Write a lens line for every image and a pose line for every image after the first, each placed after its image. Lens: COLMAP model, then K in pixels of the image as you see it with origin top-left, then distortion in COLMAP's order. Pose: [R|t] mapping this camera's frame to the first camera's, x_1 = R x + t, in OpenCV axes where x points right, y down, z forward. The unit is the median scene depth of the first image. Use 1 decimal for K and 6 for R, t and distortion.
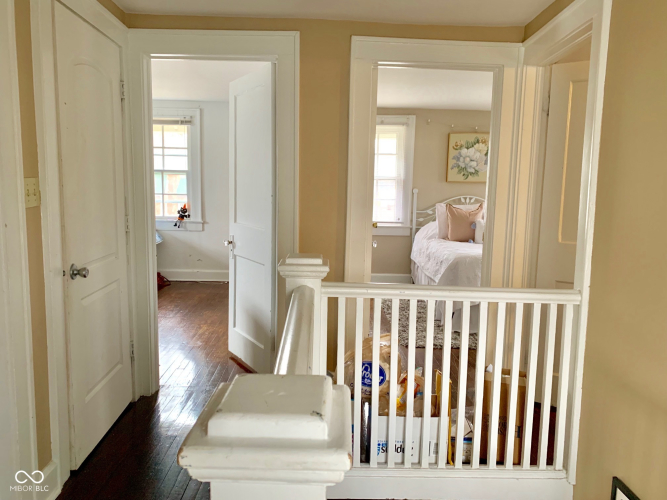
lens RADIAL K [[525.8, 0, 332.5], [0, 525.8, 247.0], [0, 0, 1]] dist [0.063784, -0.002433]
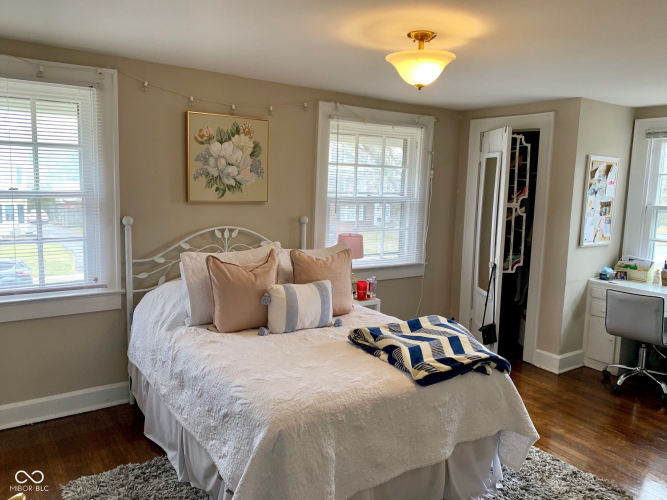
lens RADIAL K [[525.8, 0, 331.5], [0, 525.8, 247.1], [0, 0, 1]] dist [0.063784, -0.002433]
pose [[0.845494, -0.064359, 0.530092, 0.050611], [0.059741, 0.997879, 0.025867, -0.083040], [-0.530632, 0.009798, 0.847545, 0.464129]]
